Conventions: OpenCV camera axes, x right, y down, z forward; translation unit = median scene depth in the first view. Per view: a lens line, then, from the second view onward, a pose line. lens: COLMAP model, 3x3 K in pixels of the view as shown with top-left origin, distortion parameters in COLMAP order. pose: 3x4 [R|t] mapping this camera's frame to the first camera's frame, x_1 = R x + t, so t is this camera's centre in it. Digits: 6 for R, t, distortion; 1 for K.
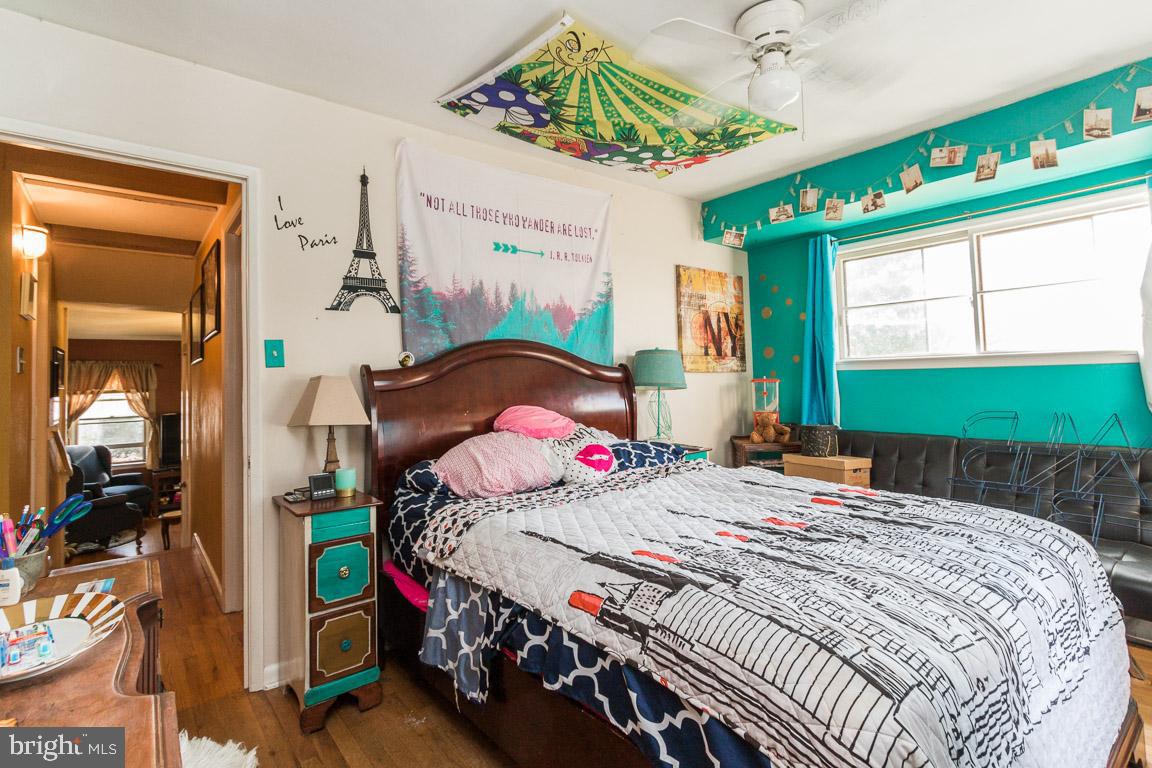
lens RADIAL K [[535.9, 0, 577.5], [0, 535.9, 359.6], [0, 0, 1]] dist [0.000538, -0.000358]
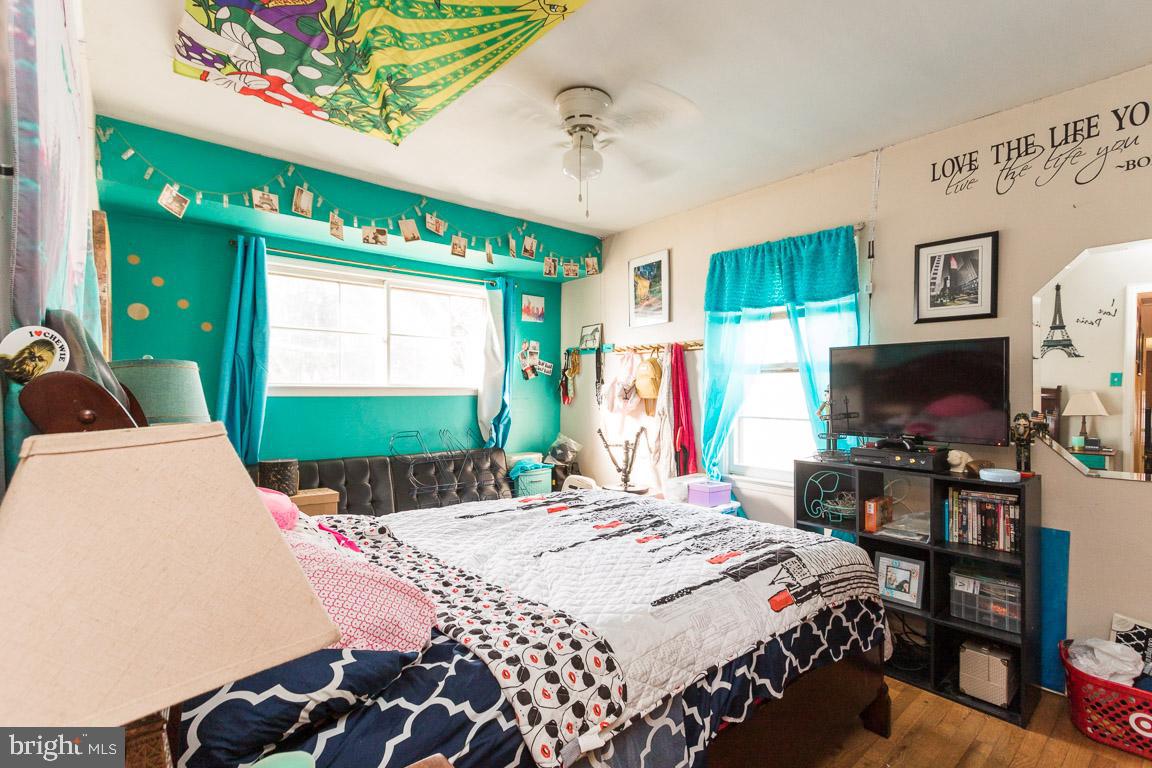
lens RADIAL K [[554.7, 0, 569.3], [0, 554.7, 387.8], [0, 0, 1]] dist [-0.000290, 0.000053]
pose [[-0.003869, 0.027821, 0.999605, -1.181846], [-0.039103, 0.998844, -0.027952, 0.030657], [-0.999228, -0.039196, -0.002777, 1.435086]]
